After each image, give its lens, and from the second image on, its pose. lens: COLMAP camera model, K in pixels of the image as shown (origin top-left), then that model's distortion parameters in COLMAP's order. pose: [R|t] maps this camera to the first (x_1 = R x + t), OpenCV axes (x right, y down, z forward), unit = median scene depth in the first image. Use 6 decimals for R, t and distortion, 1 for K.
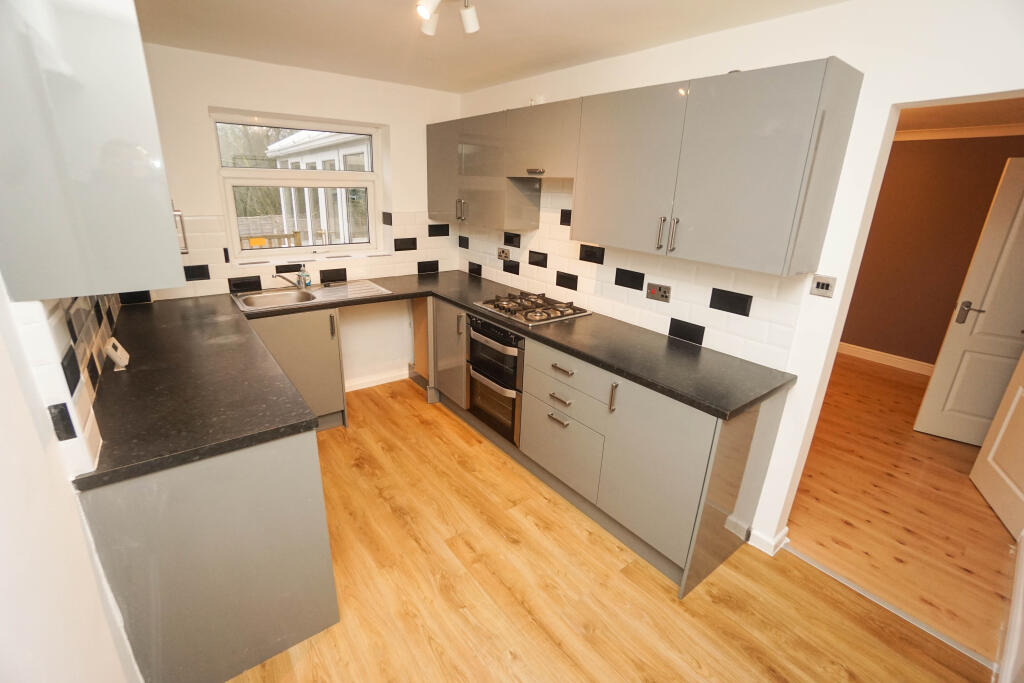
lens RADIAL K [[448.9, 0, 507.6], [0, 448.9, 338.6], [0, 0, 1]] dist [-0.042570, 0.000406]
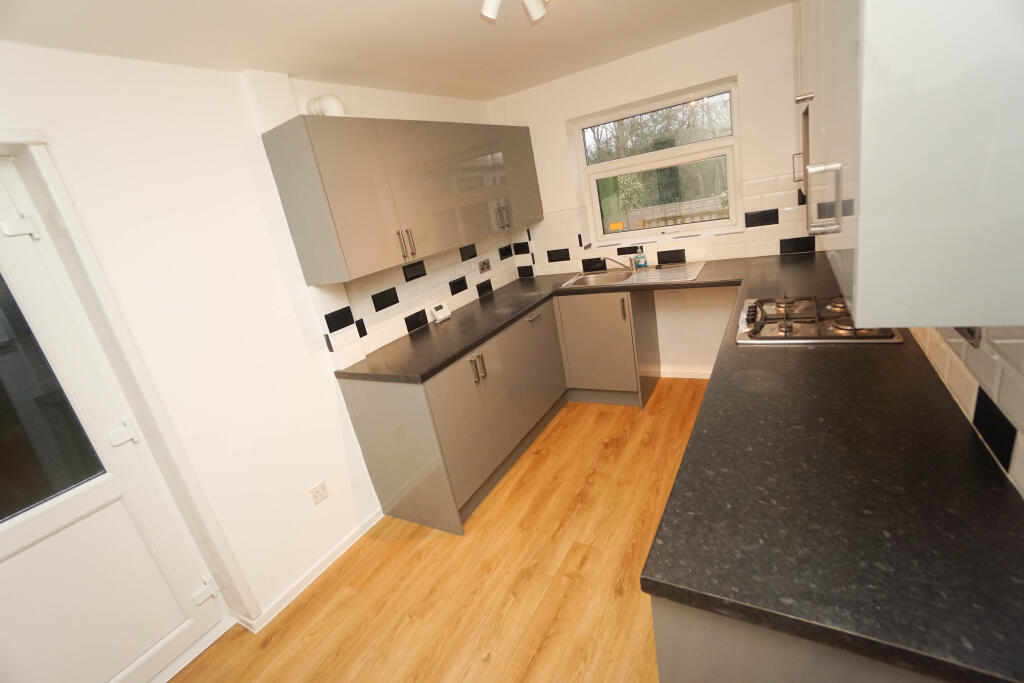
lens RADIAL K [[448.9, 0, 507.6], [0, 448.9, 338.6], [0, 0, 1]] dist [-0.042570, 0.000406]
pose [[0.372144, 0.176800, -0.911181, 0.498671], [-0.101170, 0.983568, 0.149526, -0.095320], [0.922645, 0.036539, 0.383915, 0.381571]]
